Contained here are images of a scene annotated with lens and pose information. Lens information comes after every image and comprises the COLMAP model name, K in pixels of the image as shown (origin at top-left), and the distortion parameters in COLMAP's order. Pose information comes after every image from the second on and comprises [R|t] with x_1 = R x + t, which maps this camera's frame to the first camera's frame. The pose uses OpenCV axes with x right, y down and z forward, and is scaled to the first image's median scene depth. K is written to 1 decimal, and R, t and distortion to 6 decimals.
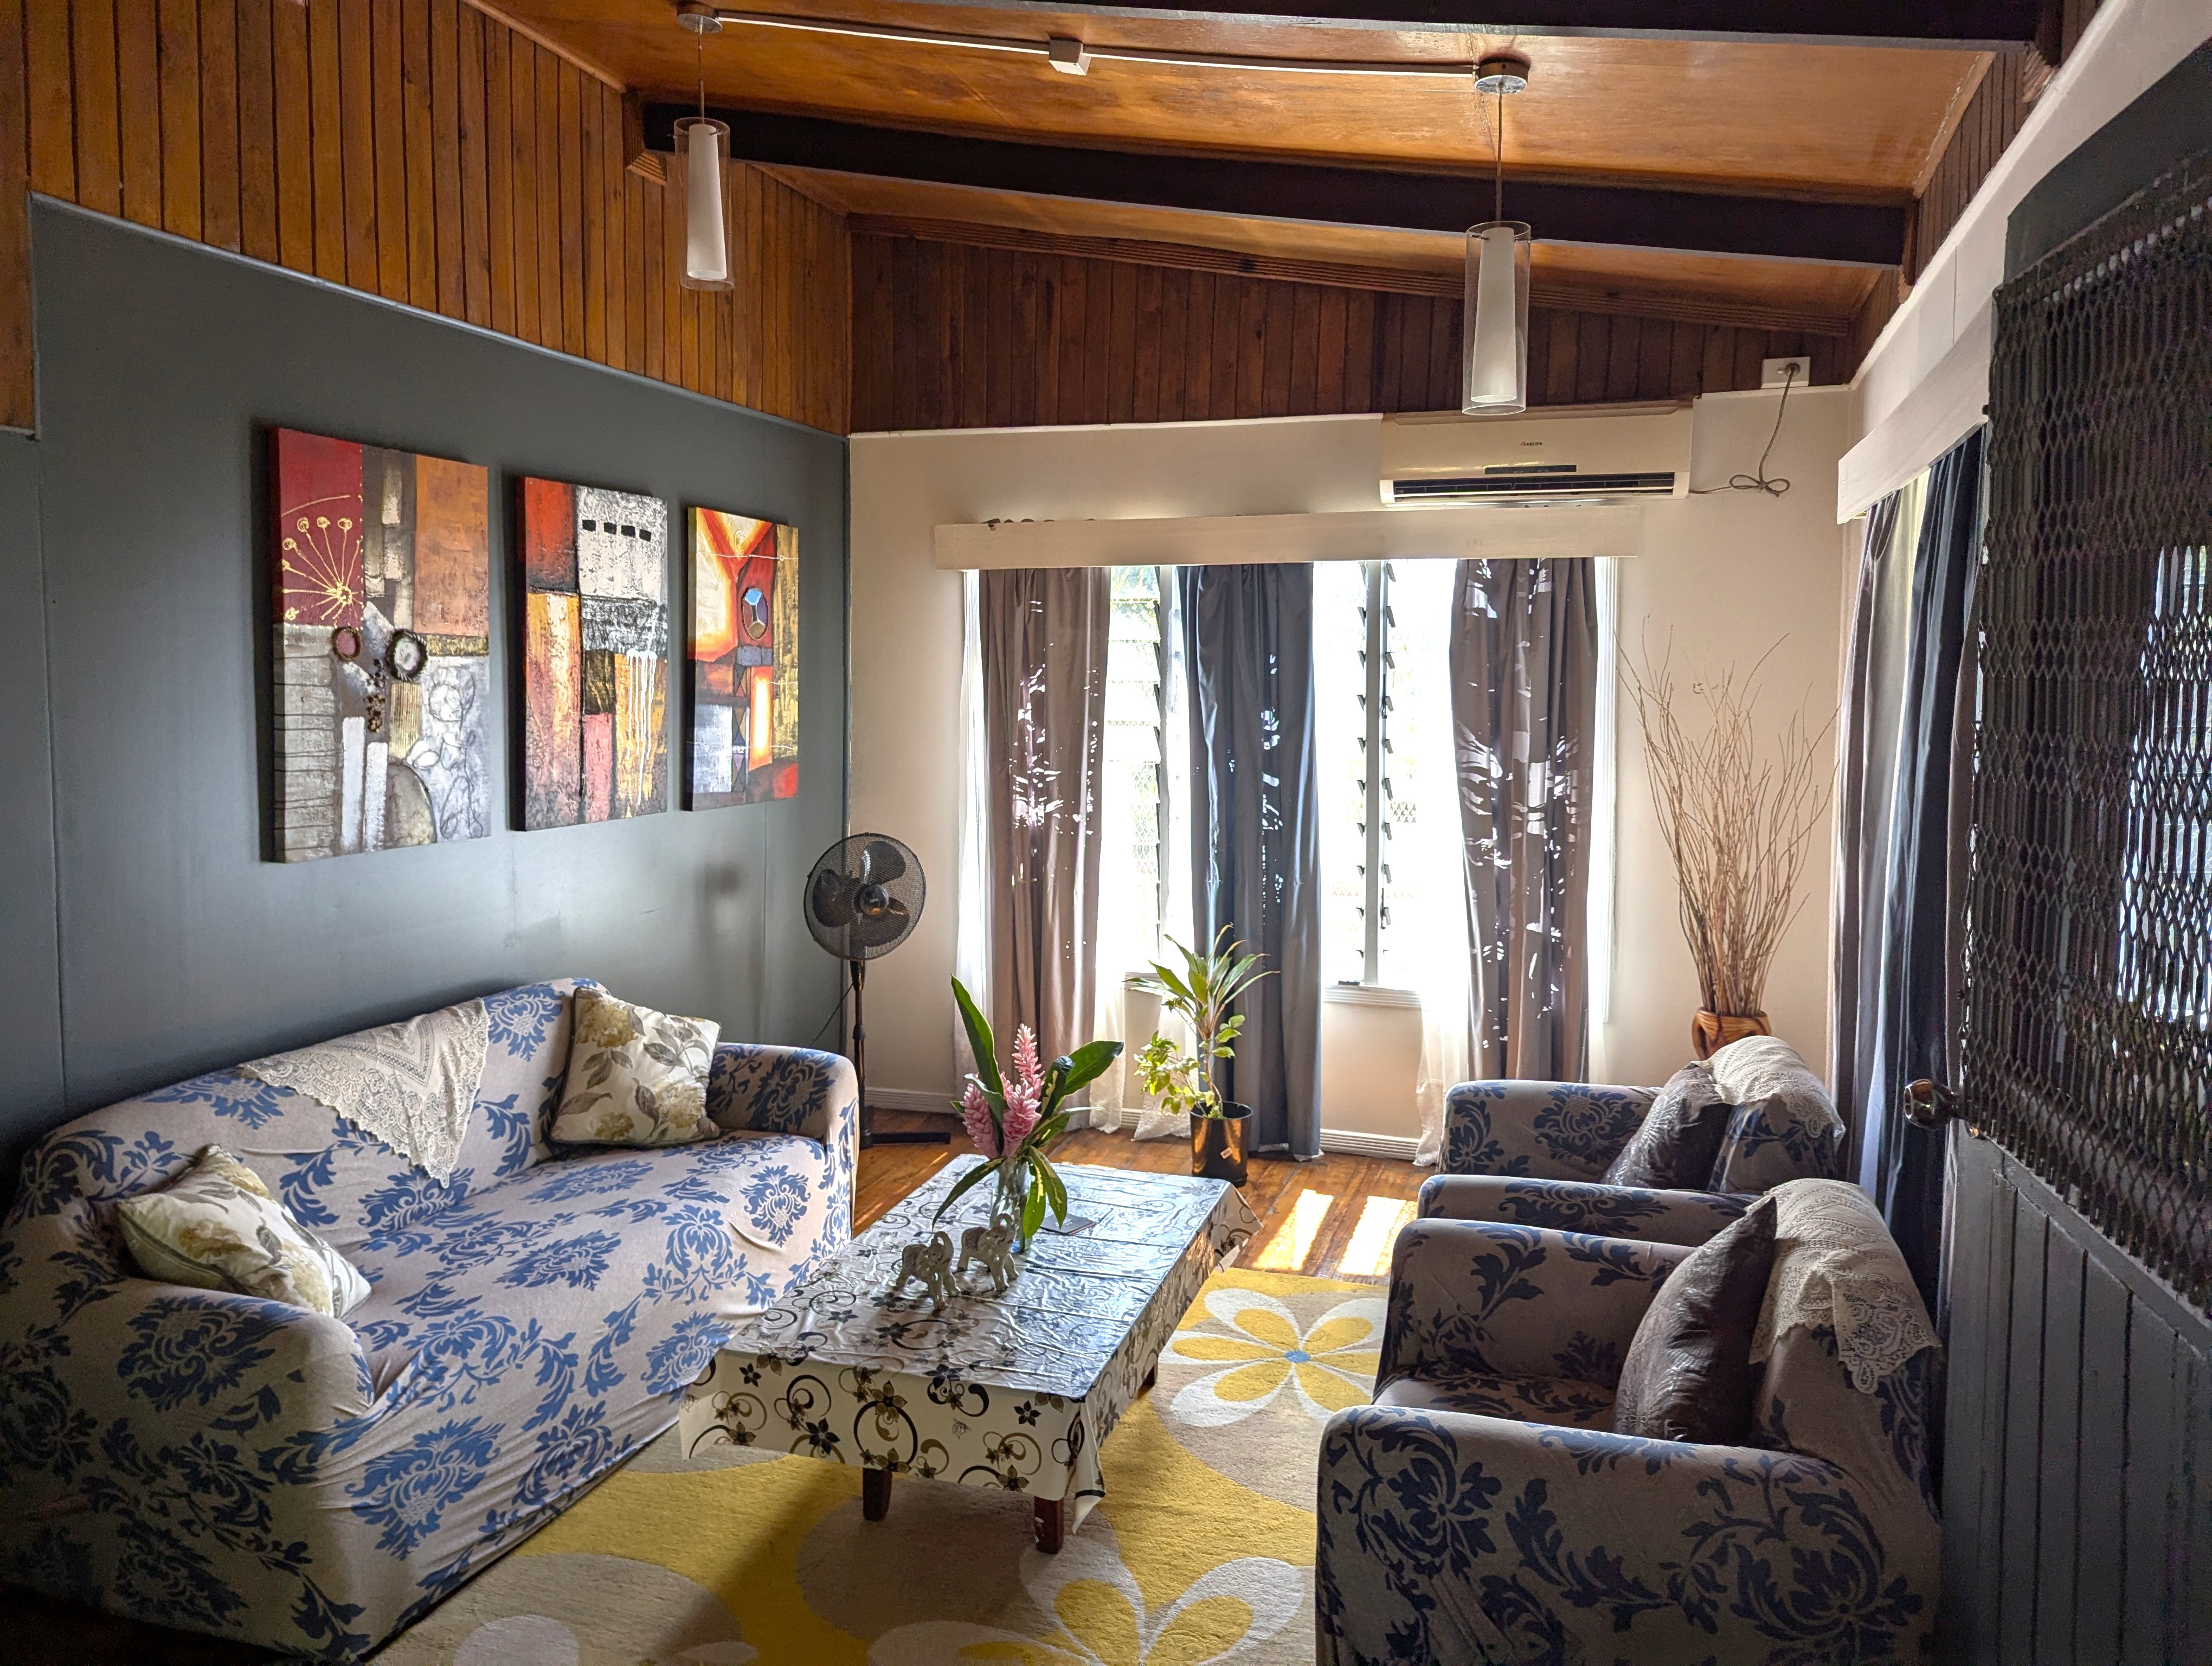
lens RADIAL K [[1544.0, 0, 1094.2], [0, 1544.0, 798.1], [0, 0, 1]] dist [0.069974, -0.061630]
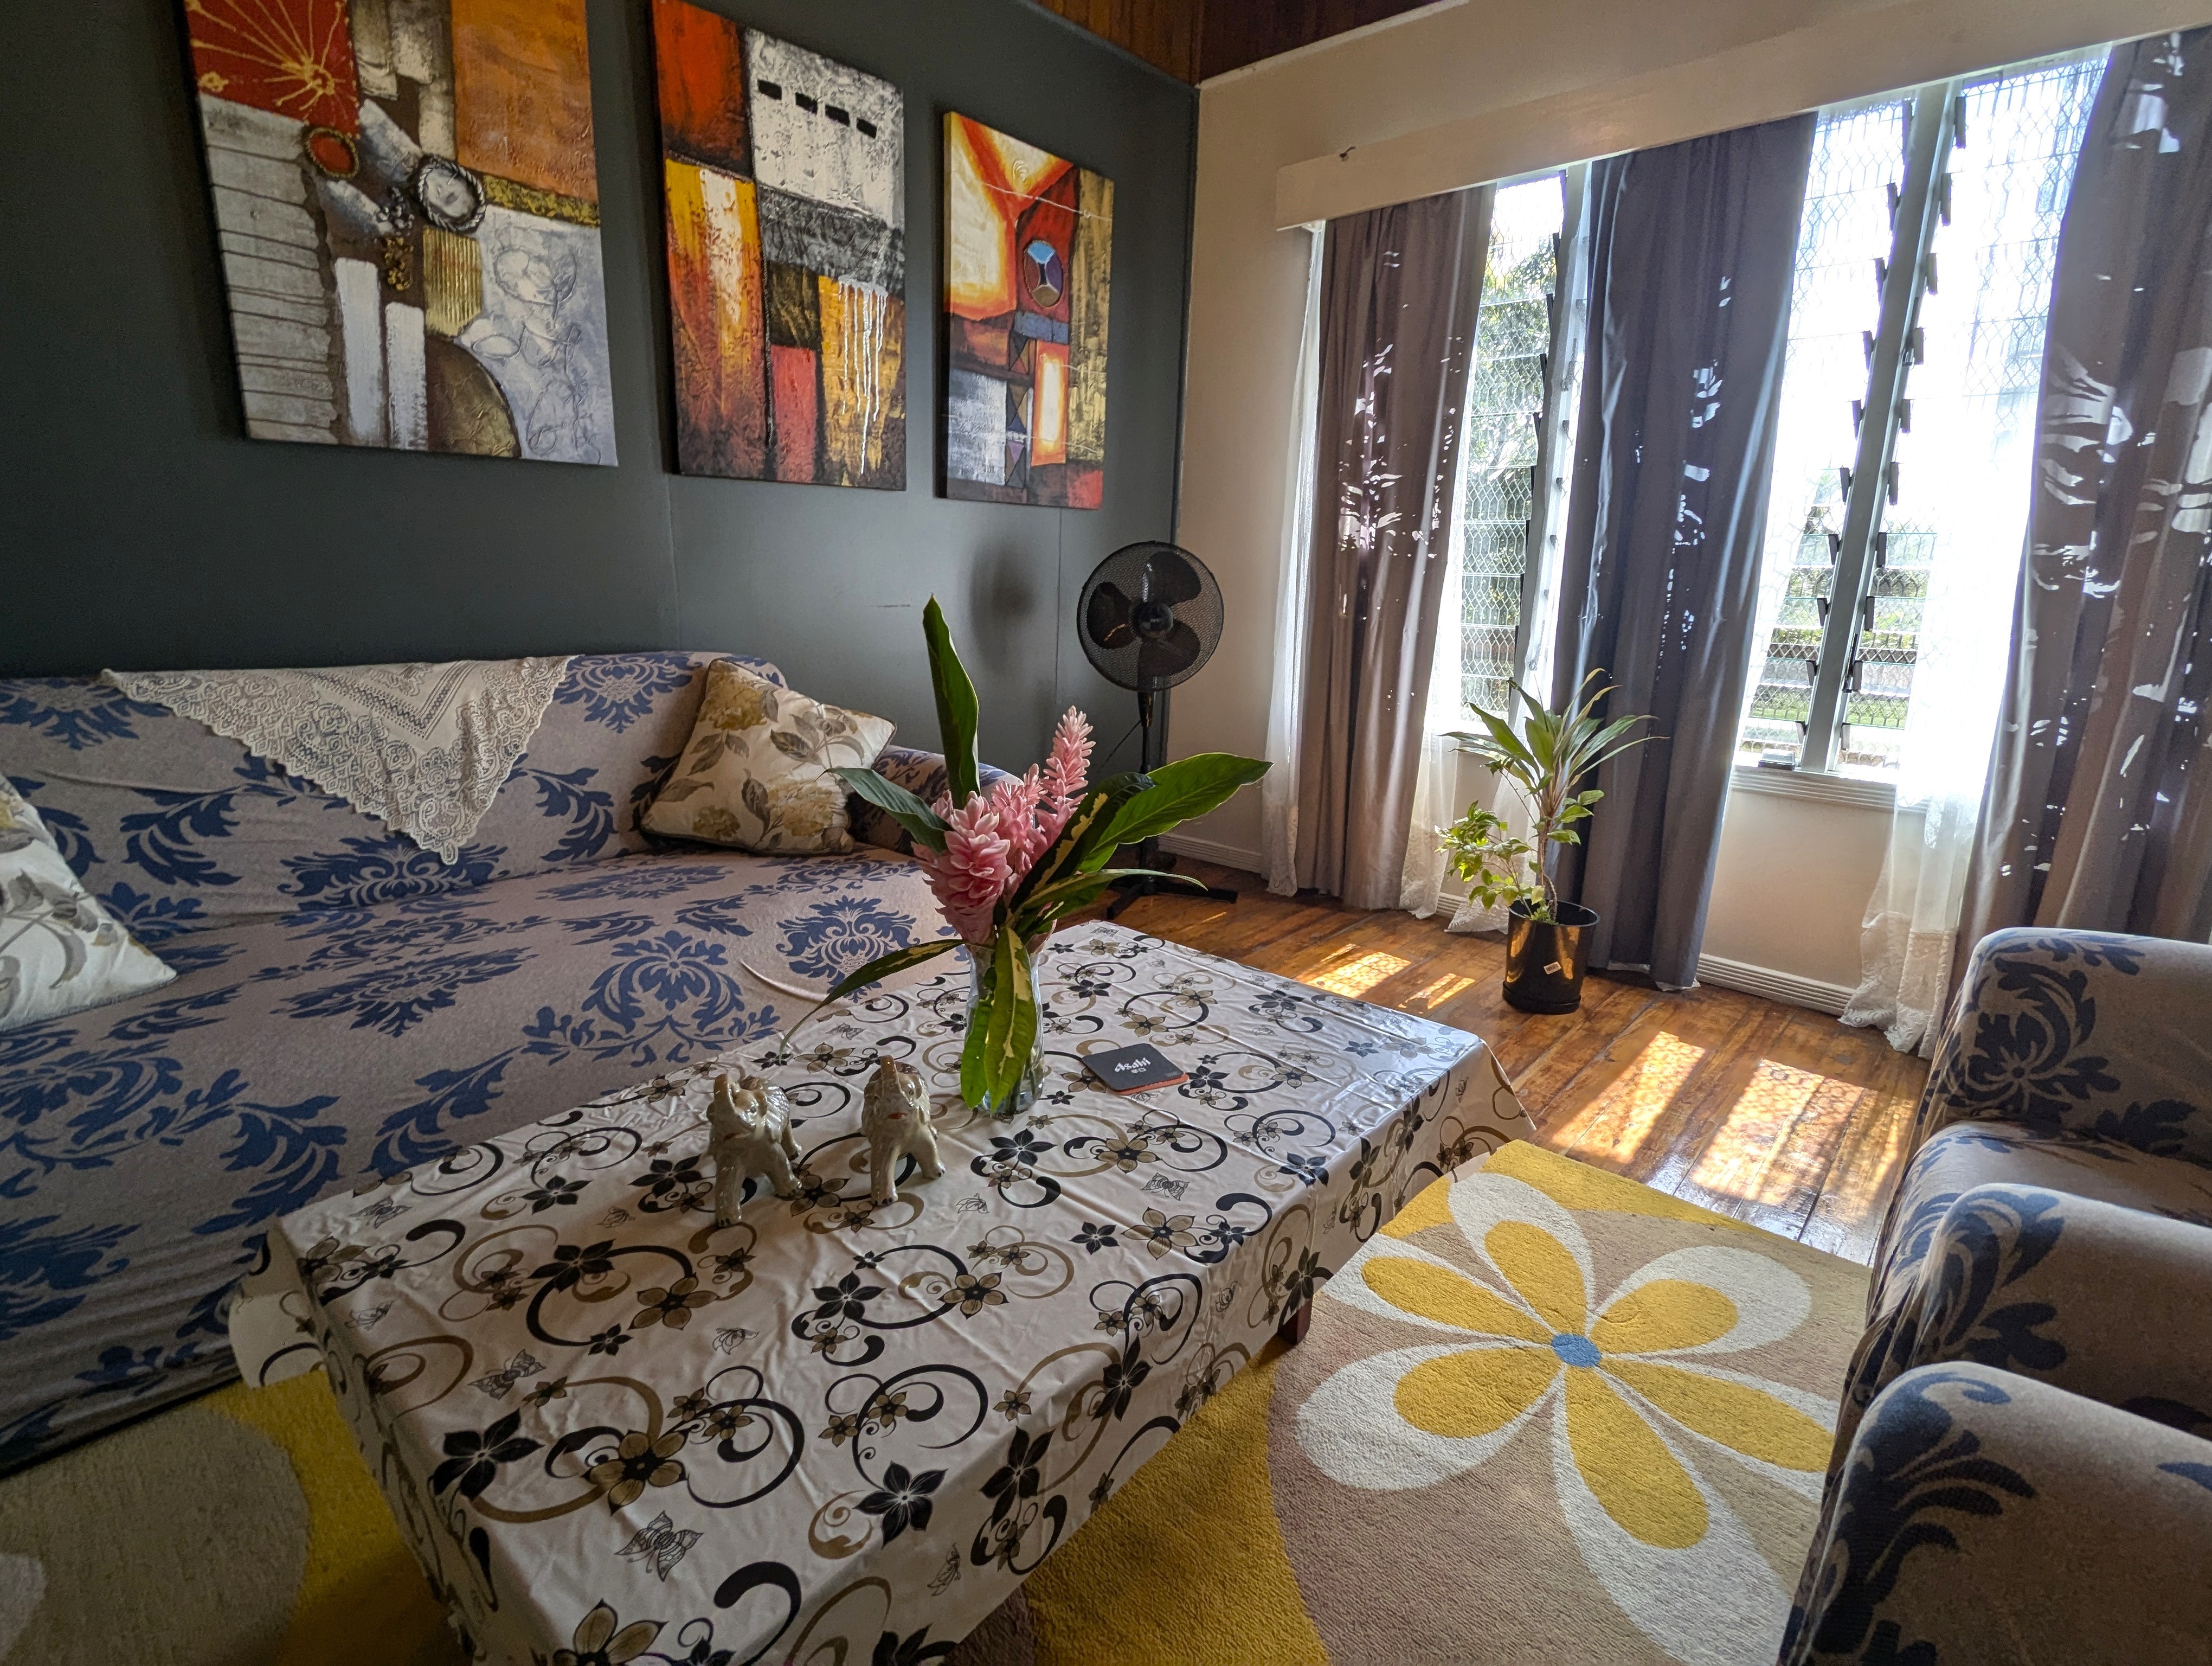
lens RADIAL K [[1047.3, 0, 1098.1], [0, 1047.3, 831.1], [0, 0, 1]] dist [0.001837, -0.001282]
pose [[0.914746, 0.114801, -0.387375, 0.076269], [-0.049749, 0.983491, 0.173984, 0.089701], [0.400954, -0.139880, 0.905356, 0.479141]]
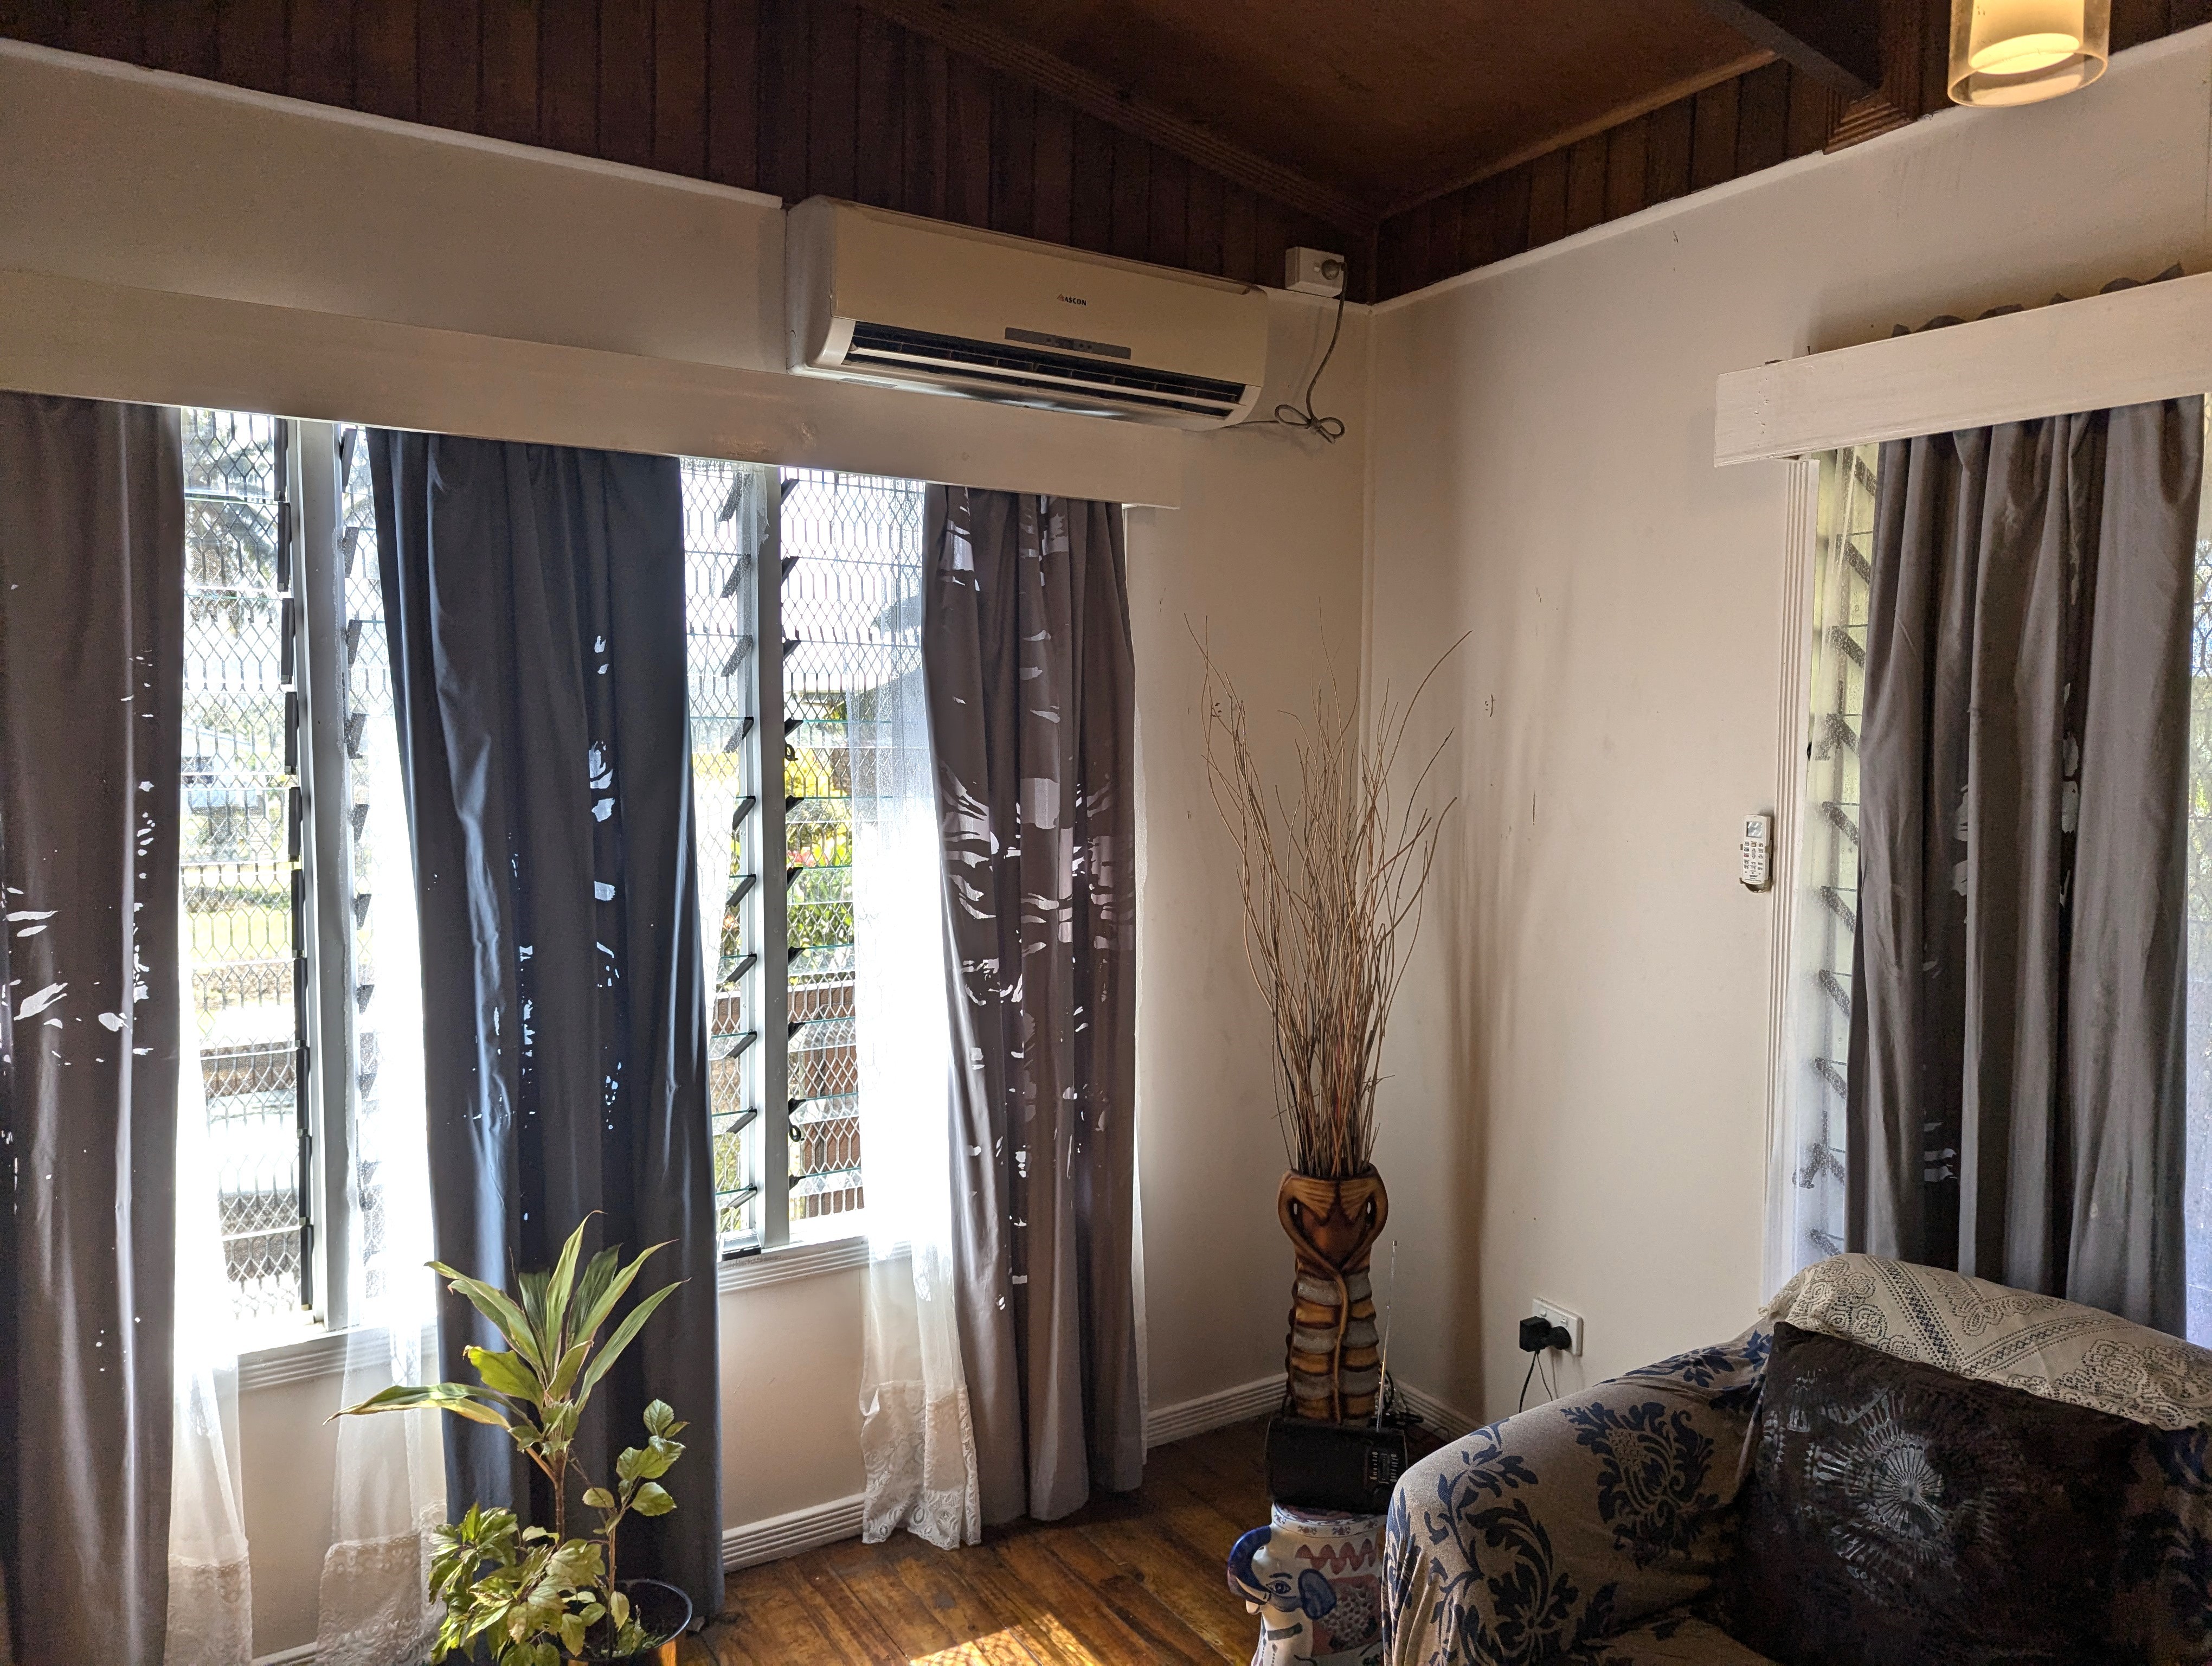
lens RADIAL K [[1544.0, 0, 1111.4], [0, 1544.0, 809.7], [0, 0, 1]] dist [0.069974, -0.061630]
pose [[0.646717, -0.044930, 0.761405, -0.176396], [0.055987, 0.998367, 0.011359, -0.037199], [-0.760672, 0.035283, 0.648176, 0.611457]]
